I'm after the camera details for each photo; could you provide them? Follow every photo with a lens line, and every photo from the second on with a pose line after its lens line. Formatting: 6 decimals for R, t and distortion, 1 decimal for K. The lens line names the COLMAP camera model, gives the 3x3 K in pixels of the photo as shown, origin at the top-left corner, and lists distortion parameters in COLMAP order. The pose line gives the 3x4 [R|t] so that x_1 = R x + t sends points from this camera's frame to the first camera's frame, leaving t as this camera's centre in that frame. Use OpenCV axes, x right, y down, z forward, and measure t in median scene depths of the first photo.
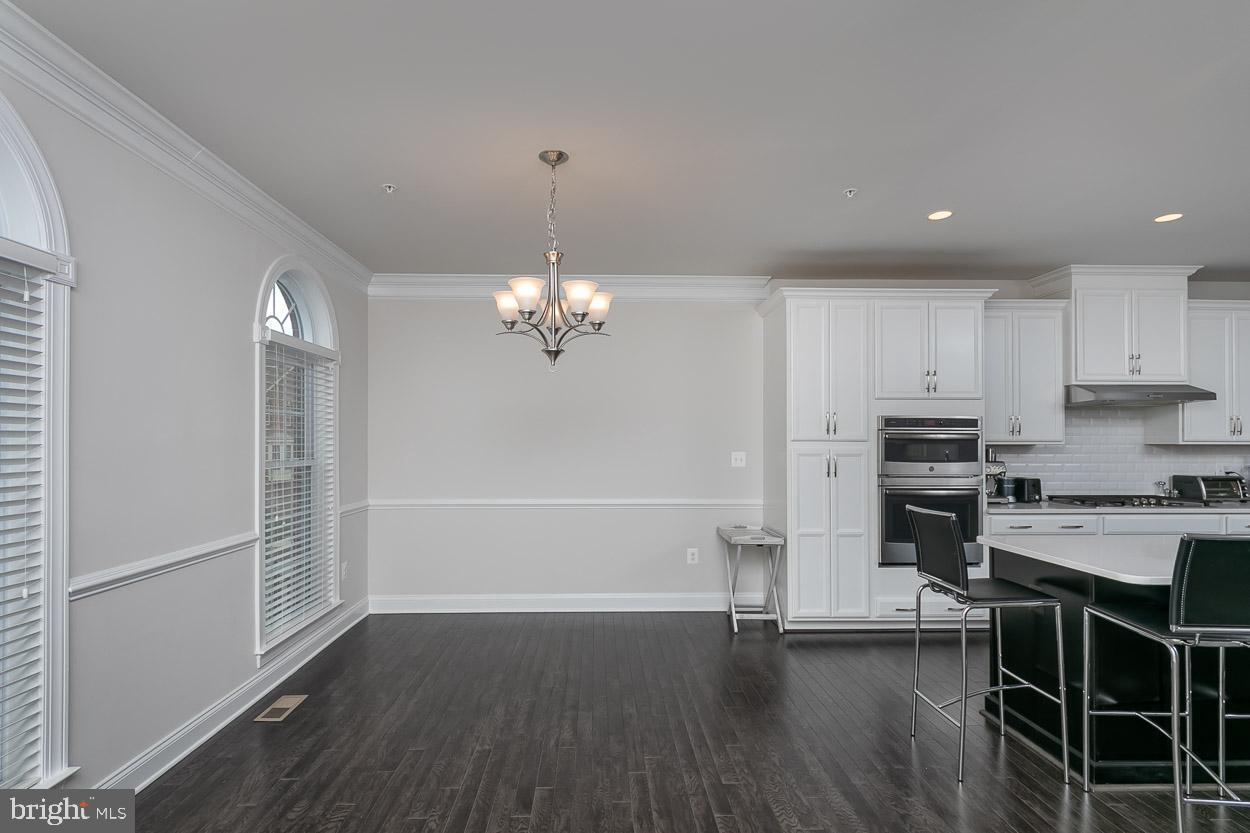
lens RADIAL K [[584.9, 0, 598.0], [0, 584.9, 434.2], [0, 0, 1]] dist [-0.008783, 0.001709]
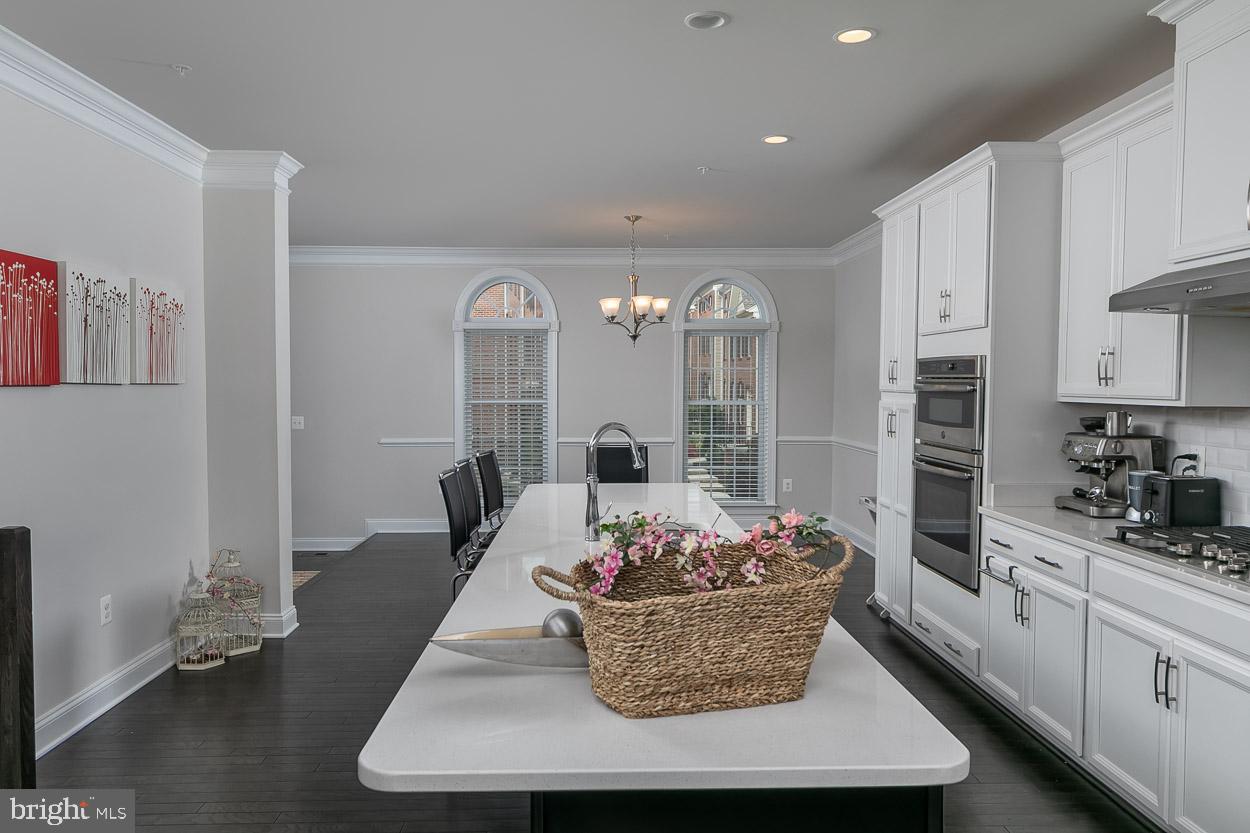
lens RADIAL K [[888.2, 0, 620.7], [0, 888.2, 421.0], [0, 0, 1]] dist [-0.002593, 0.009141]
pose [[0.014698, 0.044195, -0.998915, 1.603065], [0.008200, 0.998984, 0.044319, -0.005726], [0.999858, -0.008842, 0.014321, 0.609044]]
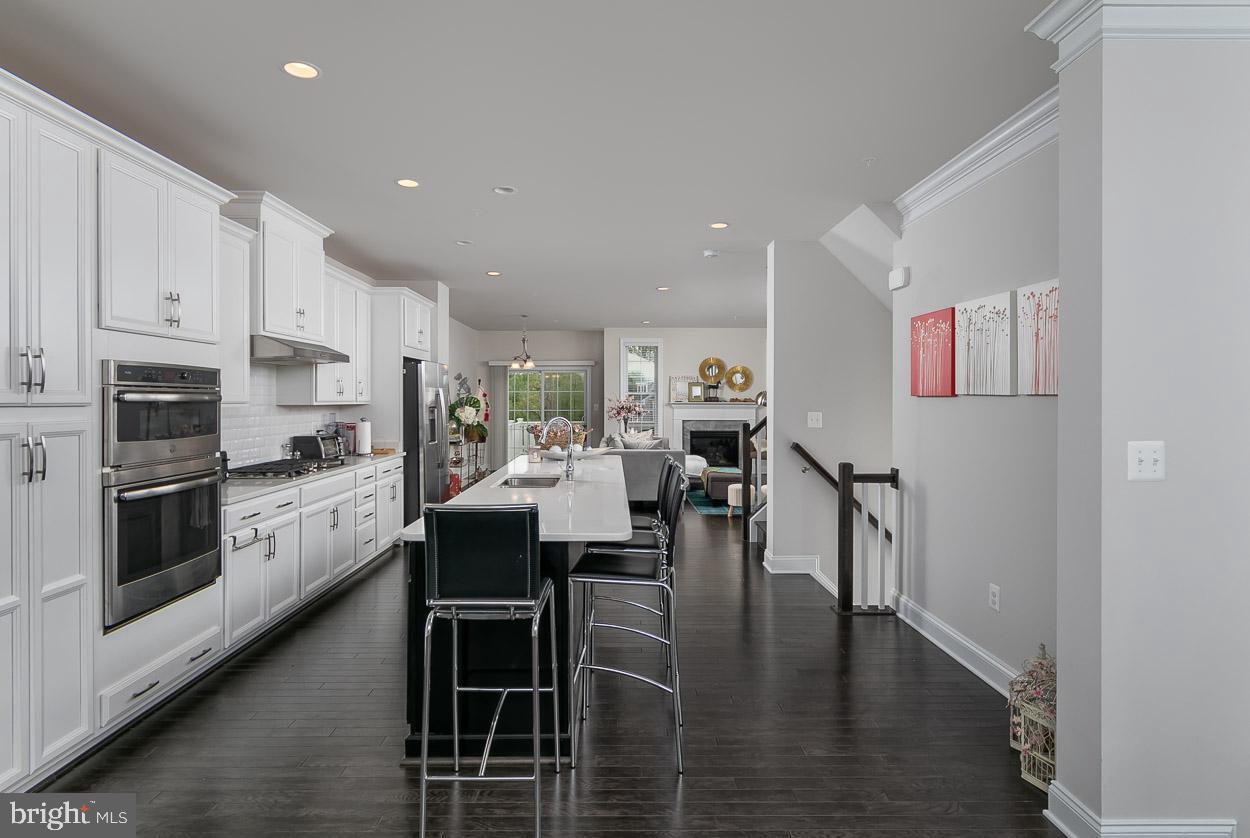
lens RADIAL K [[662.9, 0, 629.5], [0, 662.9, 395.3], [0, 0, 1]] dist [-0.000363, -0.001296]
pose [[-0.007127, 0.002808, 0.999971, -0.146446], [-0.010120, 0.999945, -0.002880, -0.001251], [-0.999923, -0.010141, -0.007098, 0.511984]]
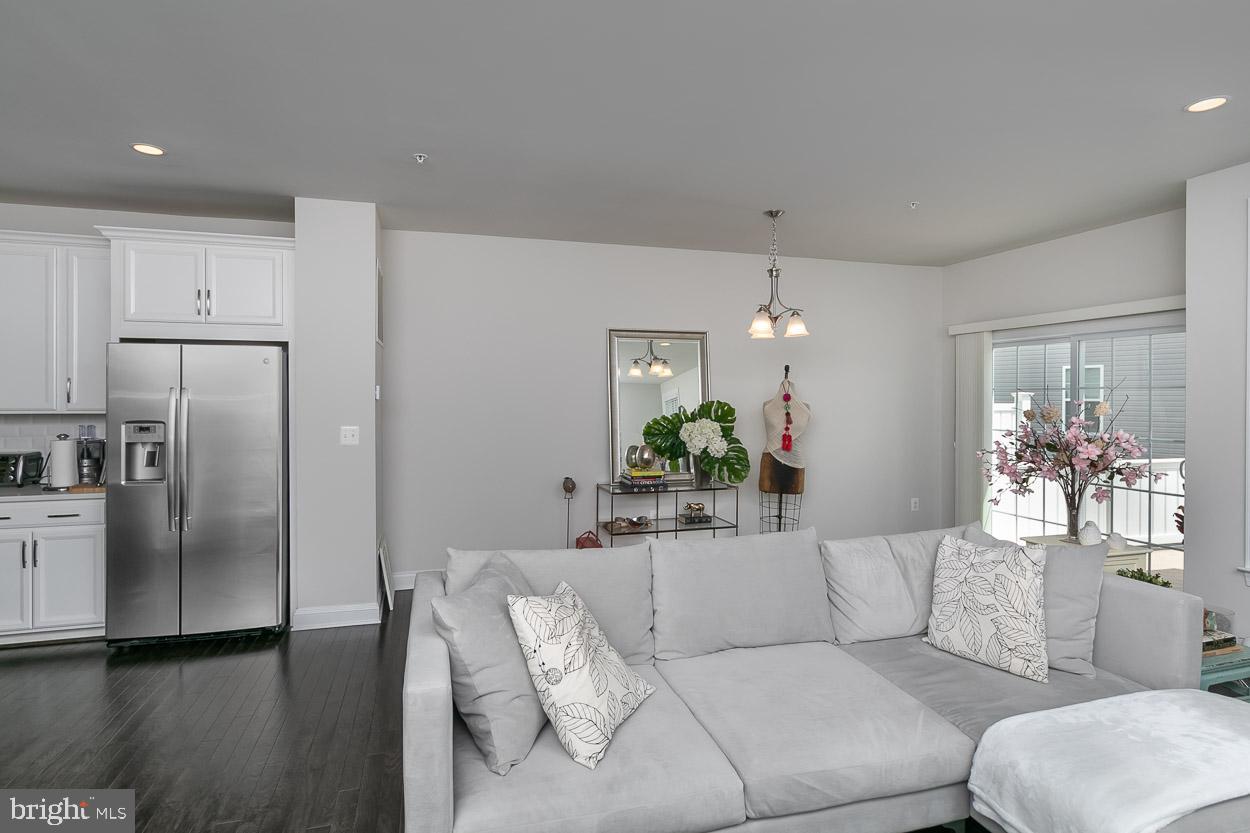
lens RADIAL K [[662.9, 0, 601.9], [0, 662.9, 396.6], [0, 0, 1]] dist [-0.000363, -0.001296]
pose [[0.967223, -0.001936, 0.253921, 1.838707], [-0.001937, 0.999886, 0.015003, -0.023397], [-0.253921, -0.015003, 0.967109, -0.087474]]
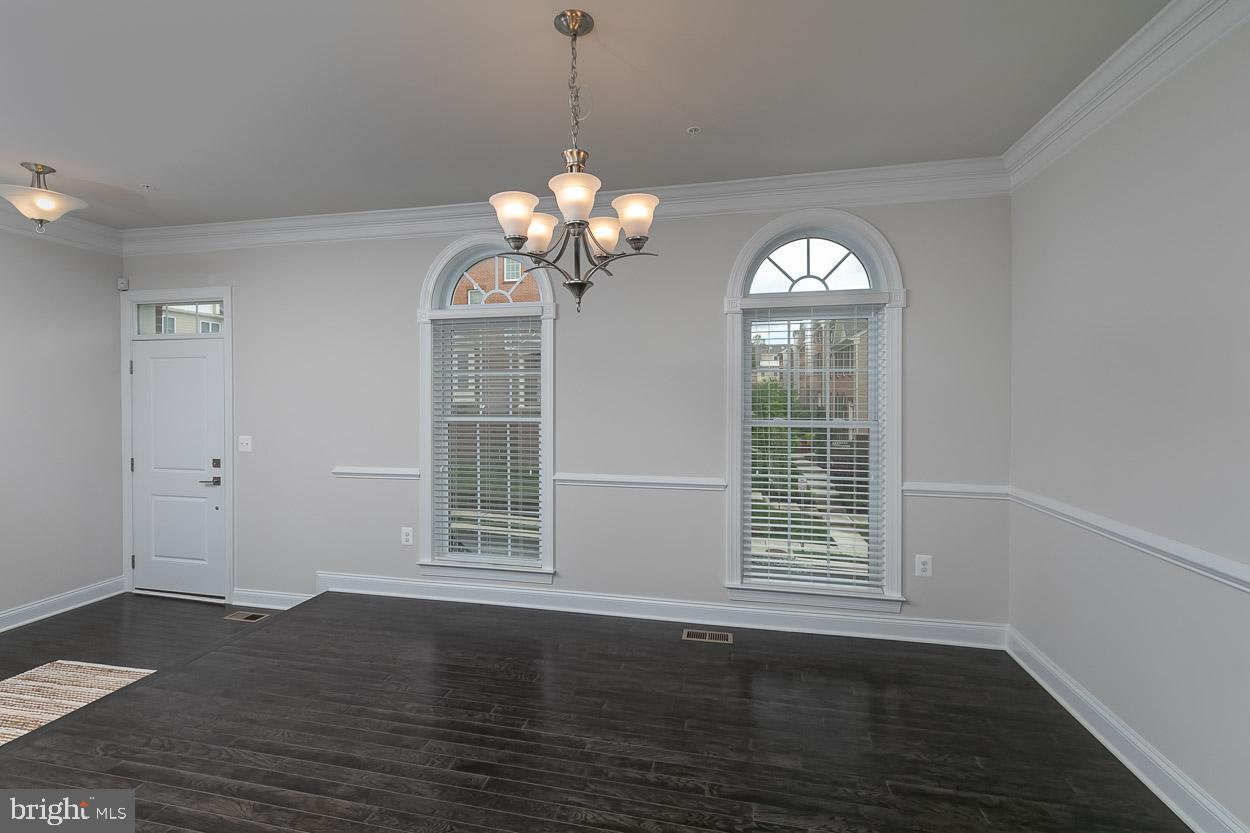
lens RADIAL K [[552.7, 0, 621.1], [0, 552.7, 393.8], [0, 0, 1]] dist [-0.000848, 0.000381]
pose [[-0.233281, -0.002627, -0.972406, 0.395752], [0.009010, 0.999948, -0.004863, 0.002478], [0.972368, -0.009895, -0.233245, 0.799639]]
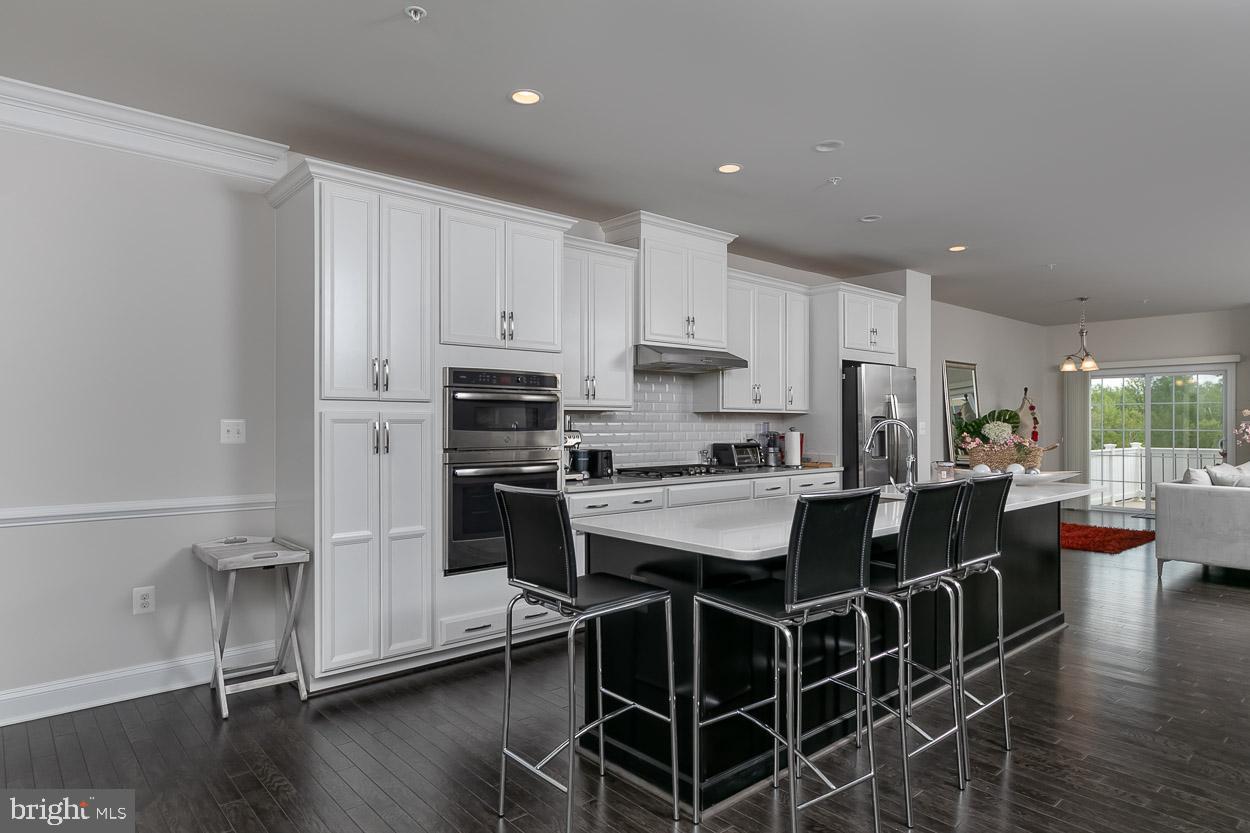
lens RADIAL K [[734.0, 0, 618.7], [0, 734.0, 422.1], [0, 0, 1]] dist [0.005726, 0.005832]
pose [[0.760912, -0.001891, 0.648852, 0.053775], [-0.005565, 0.999940, 0.009441, 0.026592], [-0.648831, -0.010795, 0.760856, 0.166427]]
